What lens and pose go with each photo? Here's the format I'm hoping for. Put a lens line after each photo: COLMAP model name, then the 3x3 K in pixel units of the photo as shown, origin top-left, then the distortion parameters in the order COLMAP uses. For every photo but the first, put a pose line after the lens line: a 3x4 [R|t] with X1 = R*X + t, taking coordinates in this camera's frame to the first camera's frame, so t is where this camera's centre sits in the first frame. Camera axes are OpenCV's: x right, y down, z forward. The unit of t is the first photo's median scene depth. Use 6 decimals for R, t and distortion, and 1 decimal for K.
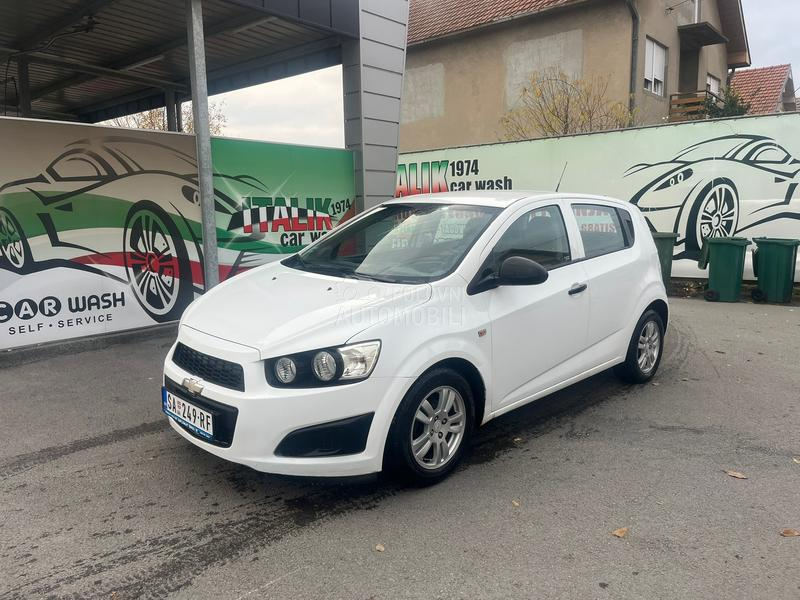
lens RADIAL K [[602.6, 0, 397.5], [0, 602.6, 287.6], [0, 0, 1]] dist [0.070272, -0.098399]
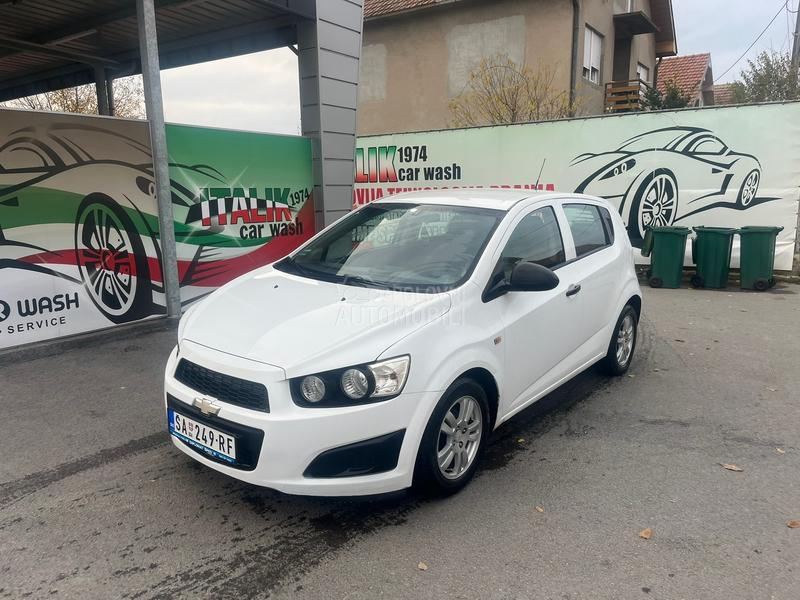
lens RADIAL K [[602.2, 0, 400.0], [0, 602.2, 300.0], [0, 0, 1]] dist [0.067085, -0.086700]
pose [[0.992576, -0.017945, 0.120292, -0.065413], [0.011748, 0.998576, 0.052032, -0.021374], [-0.121055, -0.050233, 0.991374, 0.016281]]
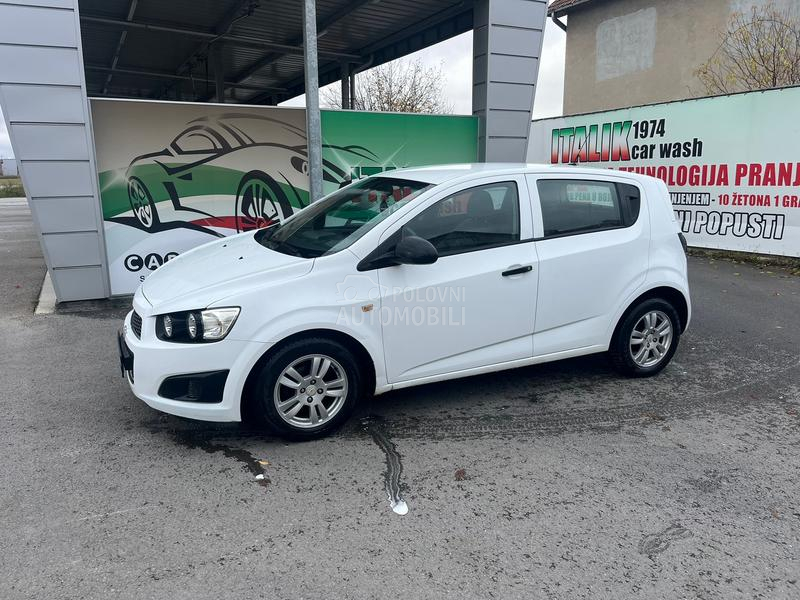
lens RADIAL K [[603.5, 0, 397.6], [0, 603.5, 298.5], [0, 0, 1]] dist [0.064716, -0.090529]
pose [[0.926176, 0.083101, -0.367820, 0.231761], [-0.054279, 0.994637, 0.088042, -0.019746], [0.373163, -0.061578, 0.925720, 0.045461]]
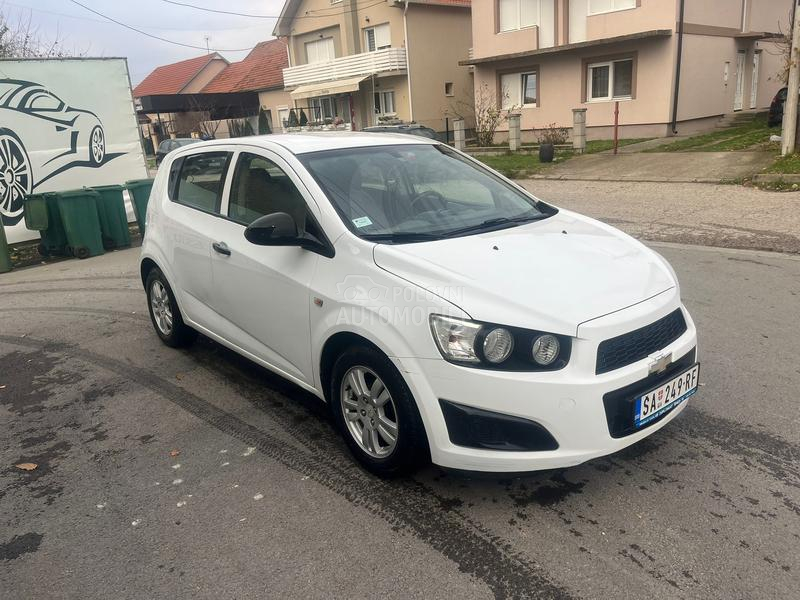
lens RADIAL K [[603.5, 0, 397.6], [0, 603.5, 298.5], [0, 0, 1]] dist [0.064716, -0.090529]
pose [[0.083369, -0.280348, 0.956271, -0.500983], [0.197026, 0.945306, 0.259956, -0.092951], [-0.976847, 0.166738, 0.134045, 0.538181]]
